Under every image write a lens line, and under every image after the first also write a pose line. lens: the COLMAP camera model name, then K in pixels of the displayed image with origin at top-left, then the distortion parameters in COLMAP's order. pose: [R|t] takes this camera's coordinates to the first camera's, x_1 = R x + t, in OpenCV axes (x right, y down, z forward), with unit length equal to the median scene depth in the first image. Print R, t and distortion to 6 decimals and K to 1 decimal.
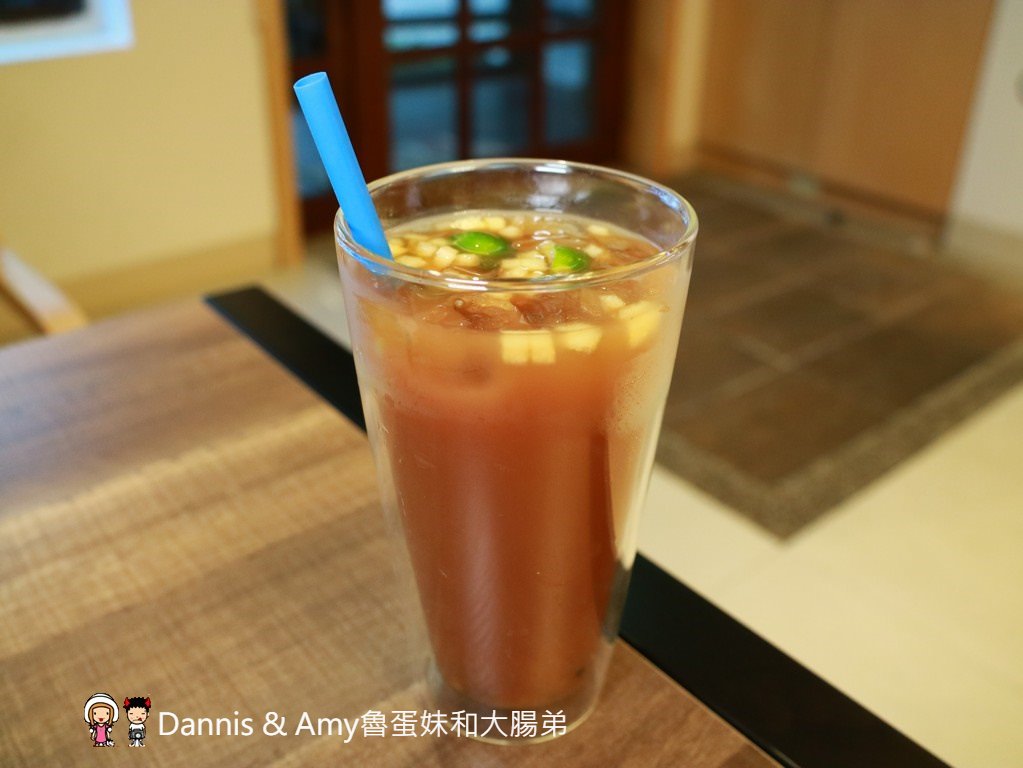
lens RADIAL K [[961.4, 0, 506.5], [0, 961.4, 393.8], [0, 0, 1]] dist [-0.083210, 0.000000]
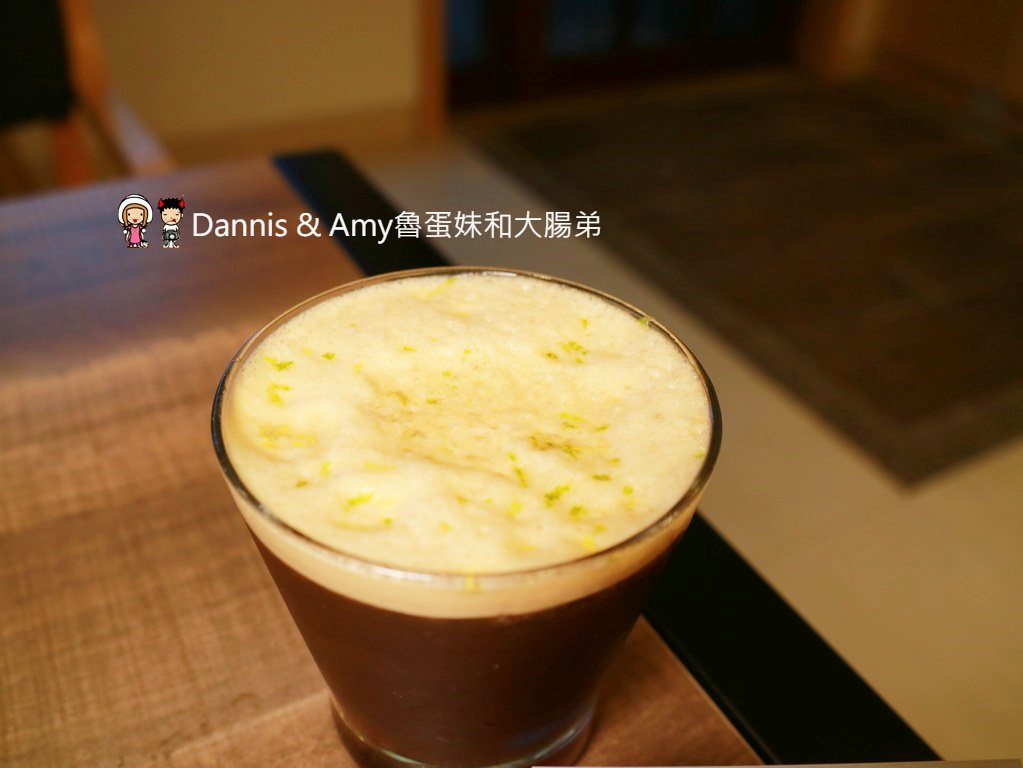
lens RADIAL K [[961.4, 0, 518.4], [0, 961.4, 385.5], [0, 0, 1]] dist [-0.083210, 0.000000]
pose [[0.984962, 0.125091, -0.119173, 0.062944], [-0.112344, 0.987752, 0.108283, -0.020220], [0.131259, -0.093266, 0.986951, 0.209473]]
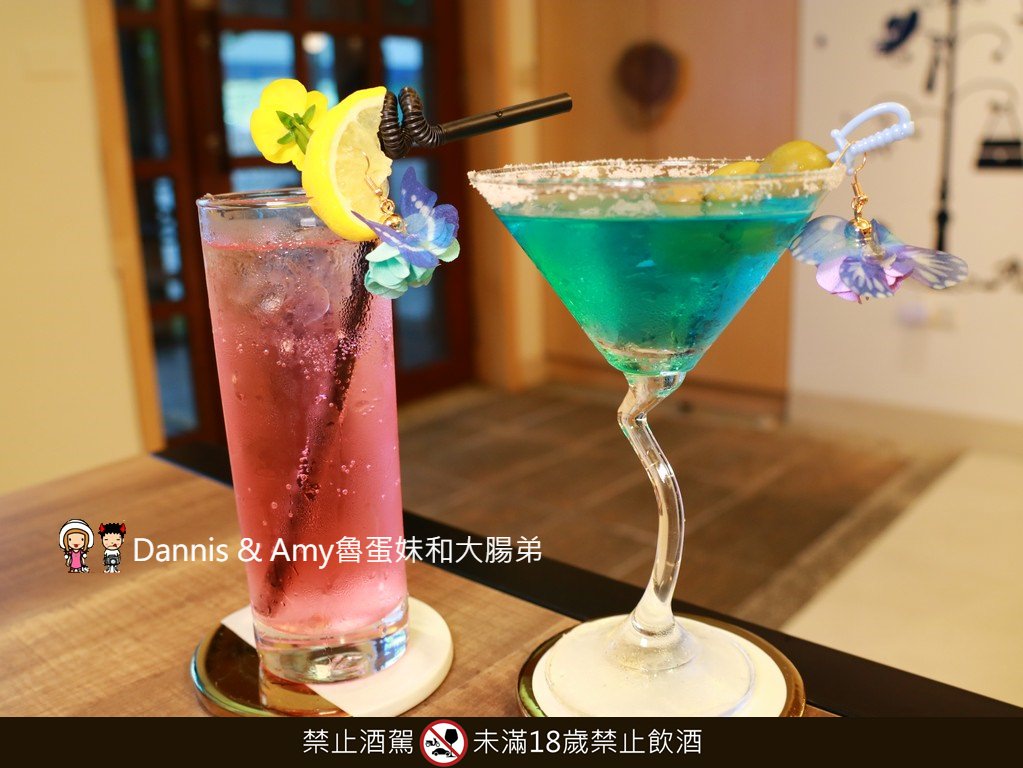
lens RADIAL K [[961.4, 0, 509.0], [0, 961.4, 381.1], [0, 0, 1]] dist [-0.083210, 0.000000]
pose [[0.983331, -0.086759, 0.159793, -0.148157], [0.124871, 0.961027, -0.246644, 0.204764], [-0.132167, 0.262486, 0.955841, -0.110927]]
